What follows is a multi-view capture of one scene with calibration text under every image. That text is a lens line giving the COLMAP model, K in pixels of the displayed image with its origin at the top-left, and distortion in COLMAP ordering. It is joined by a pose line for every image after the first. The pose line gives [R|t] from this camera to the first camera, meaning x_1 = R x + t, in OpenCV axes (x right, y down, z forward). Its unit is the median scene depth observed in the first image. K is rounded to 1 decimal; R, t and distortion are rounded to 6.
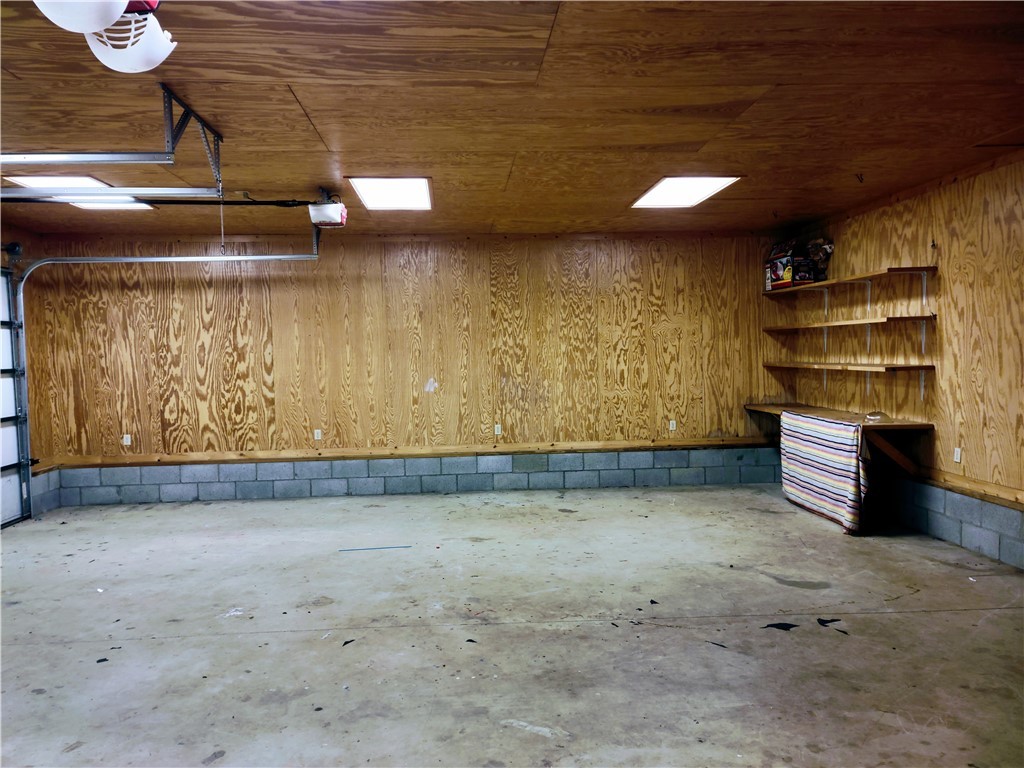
lens RADIAL K [[737.8, 0, 507.6], [0, 737.8, 386.4], [0, 0, 1]] dist [0.062160, -0.022442]
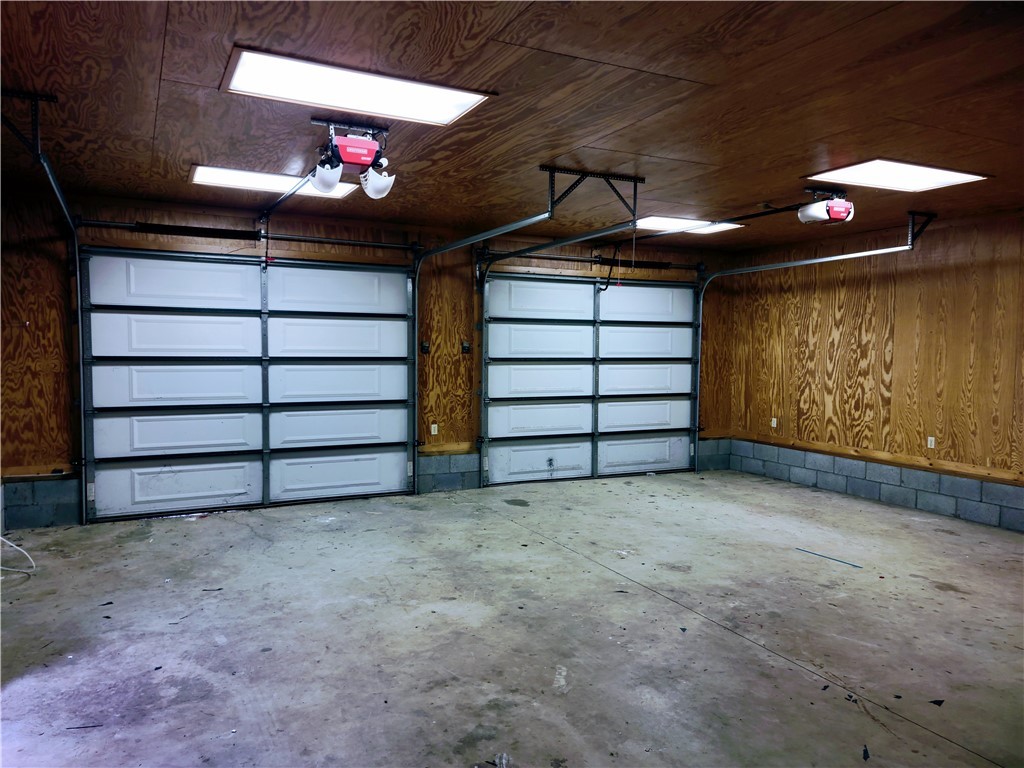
lens RADIAL K [[737.8, 0, 503.5], [0, 737.8, 378.9], [0, 0, 1]] dist [0.062160, -0.022442]
pose [[0.384084, 0.063012, -0.921146, 0.397574], [-0.062503, 0.997154, 0.042150, -0.018809], [0.921180, 0.041385, 0.386929, 0.172952]]
